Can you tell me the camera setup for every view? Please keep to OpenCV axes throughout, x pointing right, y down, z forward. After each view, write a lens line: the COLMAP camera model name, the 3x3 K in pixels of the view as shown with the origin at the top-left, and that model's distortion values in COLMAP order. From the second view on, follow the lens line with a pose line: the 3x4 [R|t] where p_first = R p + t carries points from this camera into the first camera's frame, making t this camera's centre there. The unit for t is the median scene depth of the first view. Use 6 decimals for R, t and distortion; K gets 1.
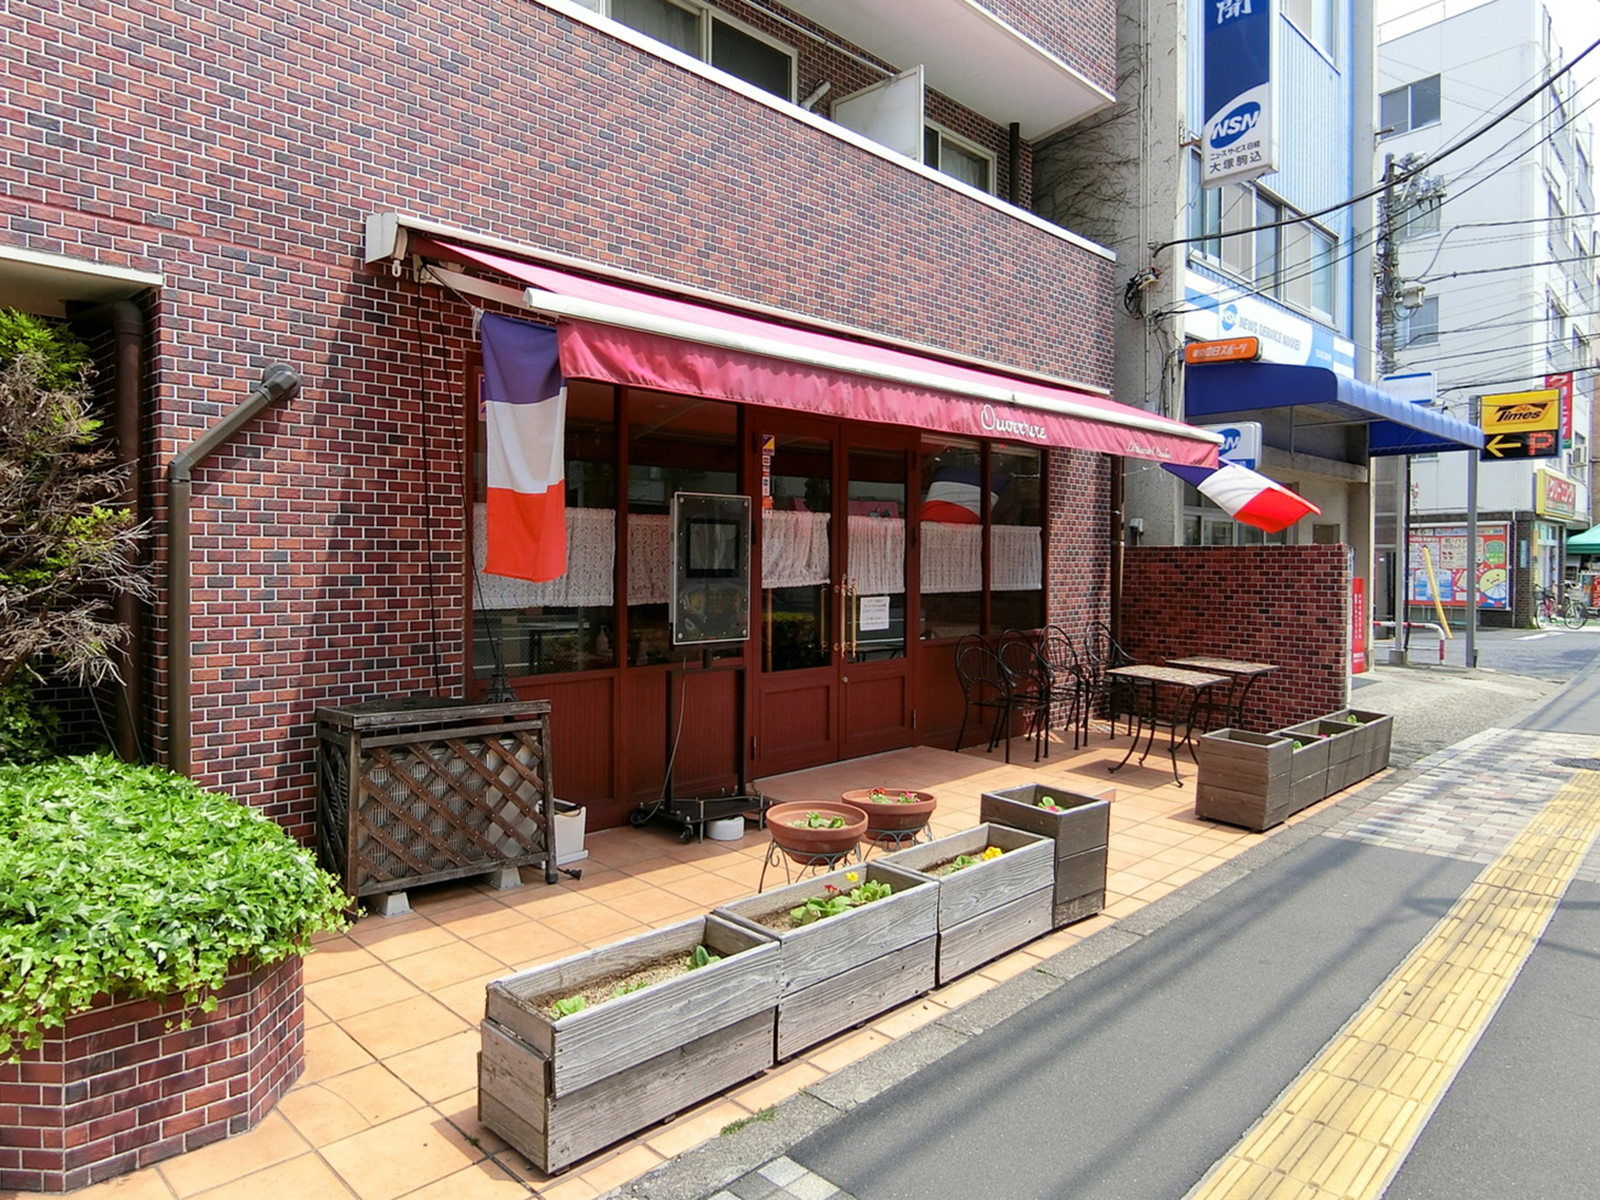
lens RADIAL K [[889.6, 0, 800.0], [0, 889.6, 600.0], [0, 0, 1]] dist [-0.000563, 0.000130]
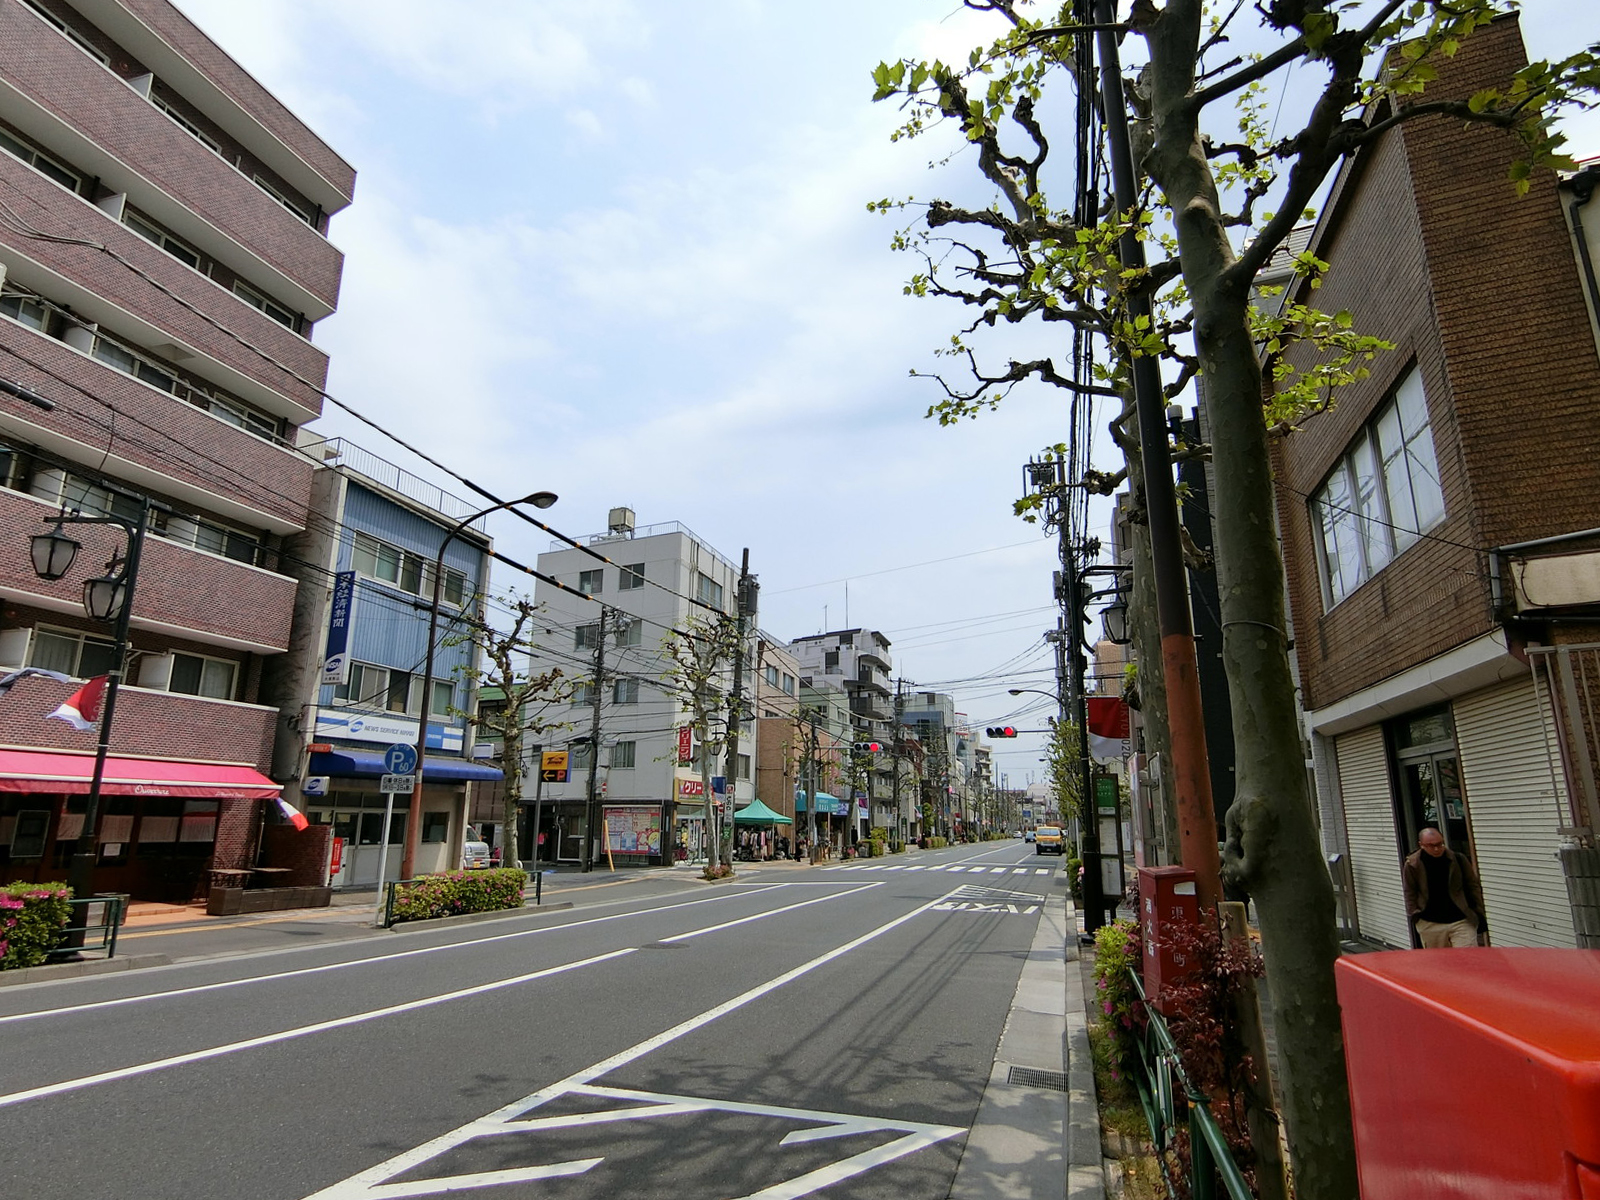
lens RADIAL K [[892.6, 0, 798.0], [0, 892.6, 635.5], [0, 0, 1]] dist [-0.002153, -0.000321]
pose [[0.903969, 0.099168, 0.415940, 0.604863], [0.003785, 0.970842, -0.239692, 0.030575], [-0.427582, 0.218248, 0.877235, -1.918394]]
